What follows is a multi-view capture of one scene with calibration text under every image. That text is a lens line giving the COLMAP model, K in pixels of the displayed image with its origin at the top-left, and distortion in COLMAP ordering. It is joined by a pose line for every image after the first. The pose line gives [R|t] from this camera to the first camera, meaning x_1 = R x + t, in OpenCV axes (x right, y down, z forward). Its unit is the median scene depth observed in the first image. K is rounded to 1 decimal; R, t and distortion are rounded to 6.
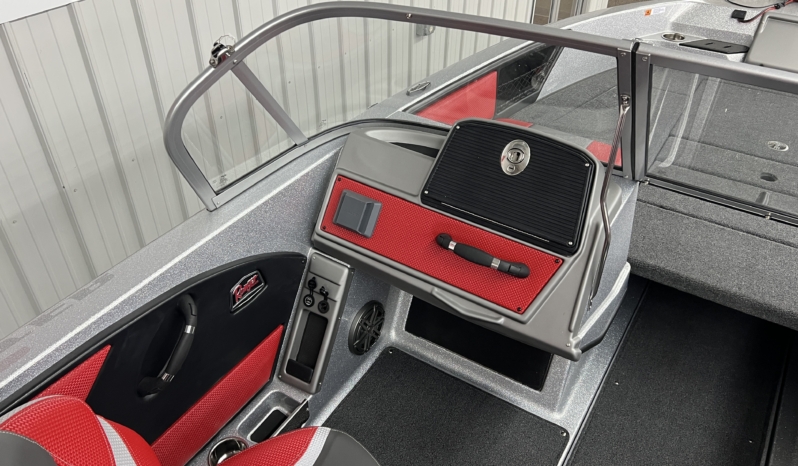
lens RADIAL K [[585.9, 0, 399.0], [0, 585.9, 233.0], [0, 0, 1]] dist [0.000371, -0.001011]
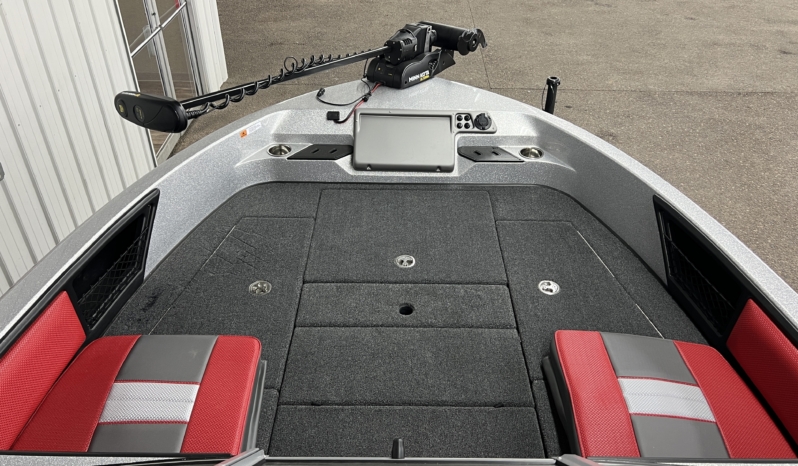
lens RADIAL K [[585.9, 0, 399.0], [0, 585.9, 233.0], [0, 0, 1]] dist [0.000371, -0.001011]
pose [[0.835588, -0.302956, 0.458269, 0.167993], [0.313089, 0.948078, 0.055890, -0.210486], [-0.451407, 0.096778, 0.887054, 0.106911]]
